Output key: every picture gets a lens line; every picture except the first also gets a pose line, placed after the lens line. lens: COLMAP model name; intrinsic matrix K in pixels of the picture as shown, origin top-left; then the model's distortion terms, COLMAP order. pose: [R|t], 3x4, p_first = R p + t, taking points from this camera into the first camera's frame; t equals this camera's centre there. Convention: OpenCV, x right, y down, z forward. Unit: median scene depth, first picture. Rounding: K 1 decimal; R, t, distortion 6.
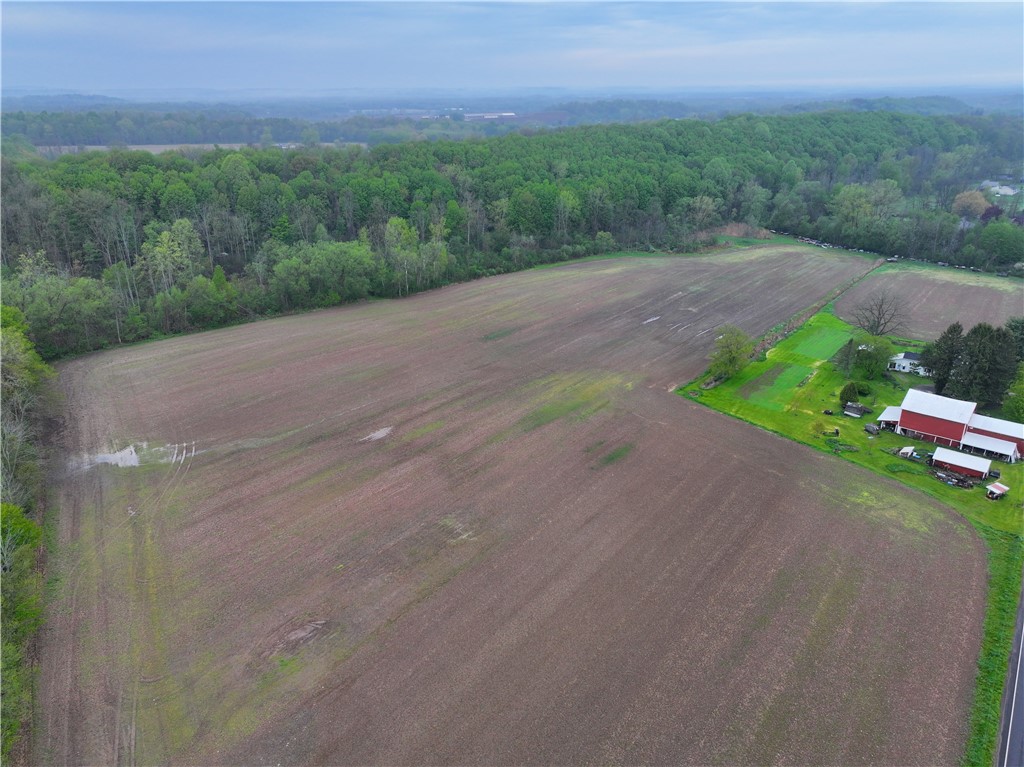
lens RADIAL K [[715.4, 0, 517.6], [0, 715.4, 384.0], [0, 0, 1]] dist [-0.001431, 0.022524]
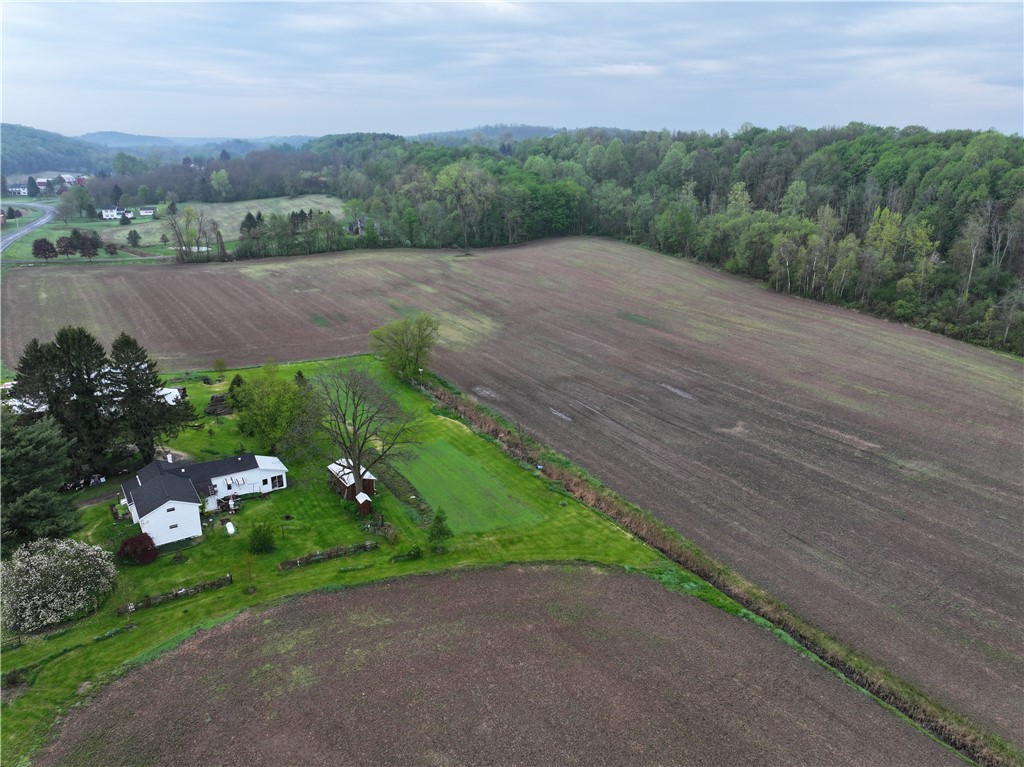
lens RADIAL K [[715.9, 0, 516.7], [0, 715.9, 380.1], [0, 0, 1]] dist [0.013551, -0.001778]
pose [[-0.336662, 0.304270, -0.891111, 0.928103], [-0.364785, 0.830311, 0.421326, -0.366981], [0.868096, 0.466909, -0.168541, 1.253570]]
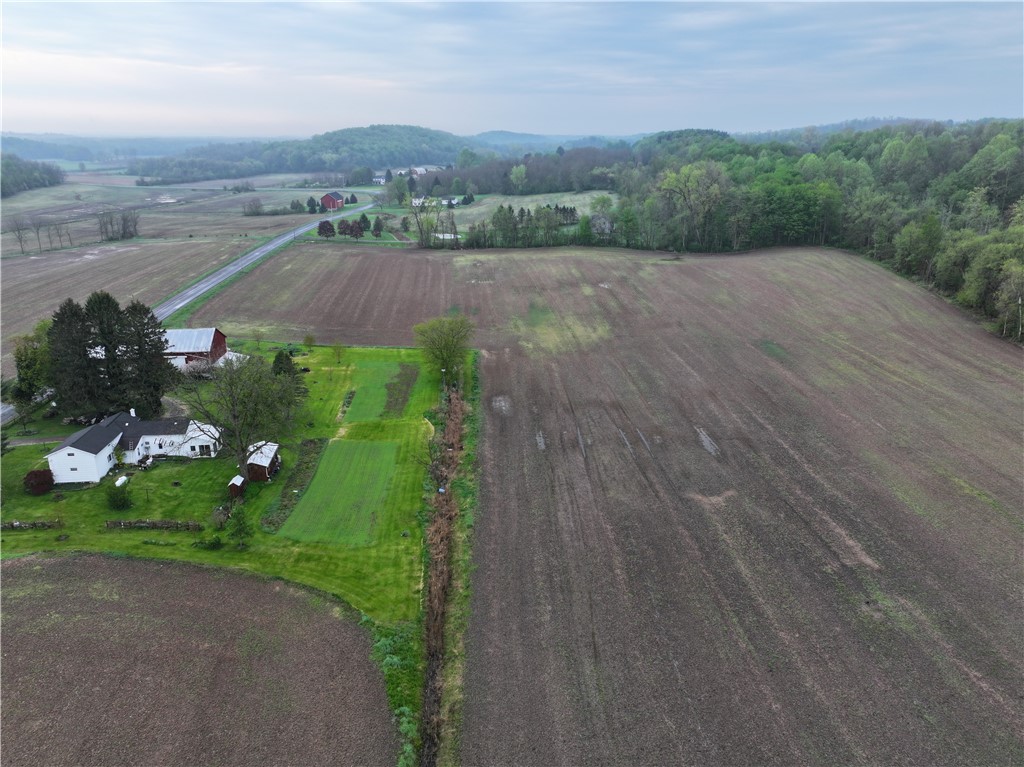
lens RADIAL K [[715.4, 0, 517.6], [0, 715.4, 384.0], [0, 0, 1]] dist [-0.001431, 0.022524]
pose [[-0.737923, 0.227046, -0.635546, 0.717376], [-0.256316, 0.776866, 0.575136, -0.449341], [0.624317, 0.587307, -0.515072, 1.456985]]
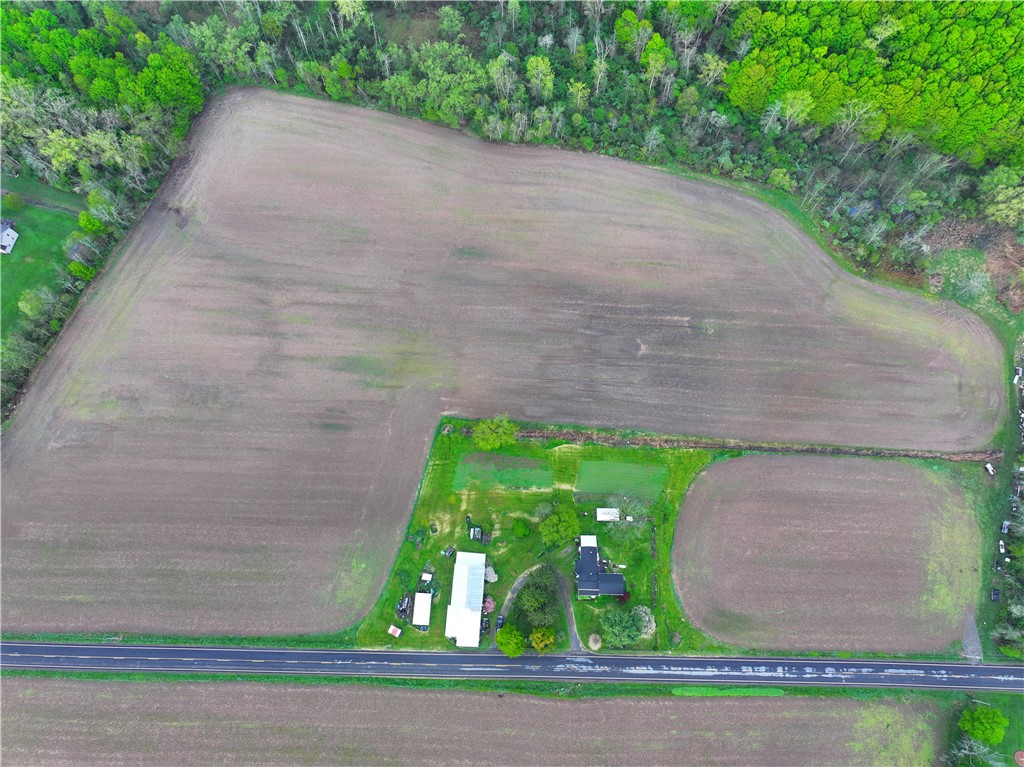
lens RADIAL K [[715.9, 0, 516.7], [0, 715.9, 380.1], [0, 0, 1]] dist [0.013551, -0.001778]
pose [[0.580363, 0.776358, -0.245861, 0.568367], [-0.314465, 0.492140, 0.811733, -1.148257], [0.751193, -0.393785, 0.529757, 0.399713]]
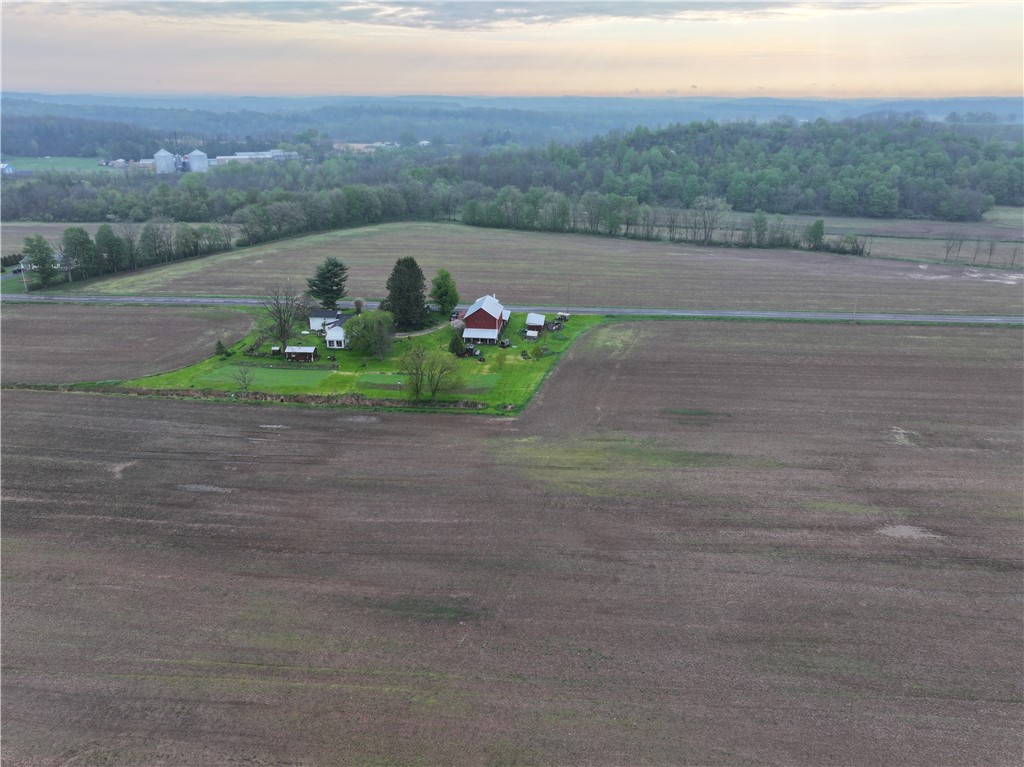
lens RADIAL K [[715.4, 0, 517.6], [0, 715.4, 384.0], [0, 0, 1]] dist [-0.001431, 0.022524]
pose [[-0.558726, -0.304936, 0.771258, -0.404464], [0.318413, 0.779812, 0.538987, -0.454903], [-0.765793, 0.546725, -0.338605, 1.228841]]
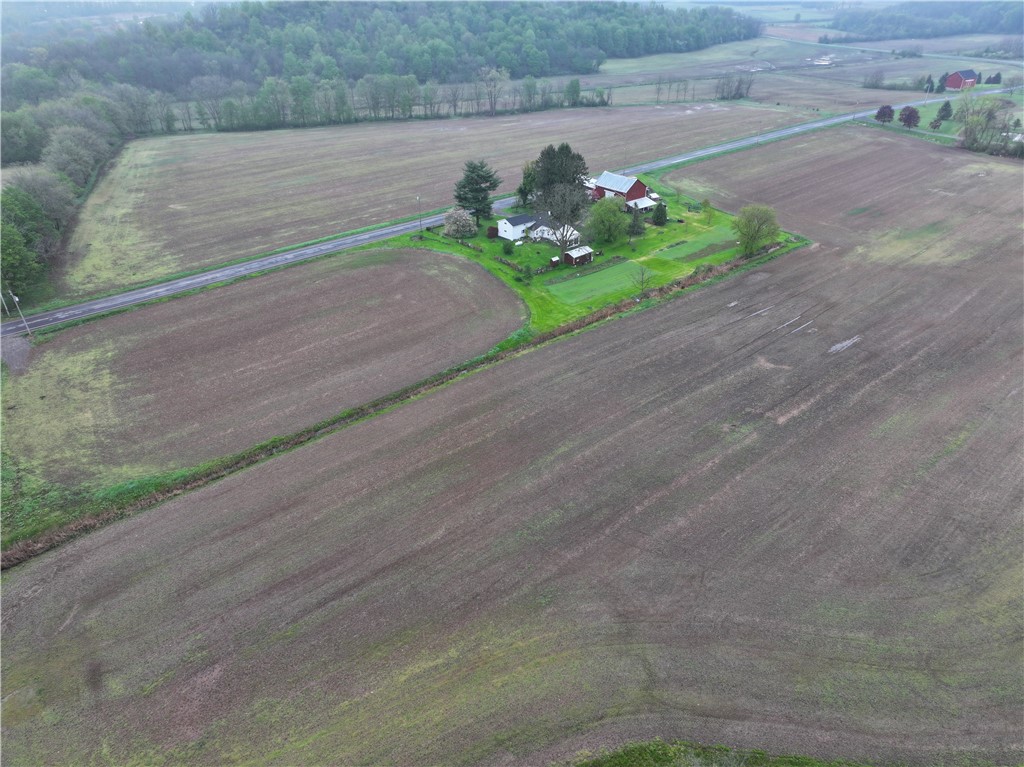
lens RADIAL K [[715.4, 0, 517.6], [0, 715.4, 384.0], [0, 0, 1]] dist [-0.001431, 0.022524]
pose [[-0.985245, -0.083409, 0.149452, 0.458156], [0.068282, 0.609150, 0.790110, -0.697566], [-0.156942, 0.788656, -0.594467, 1.803914]]
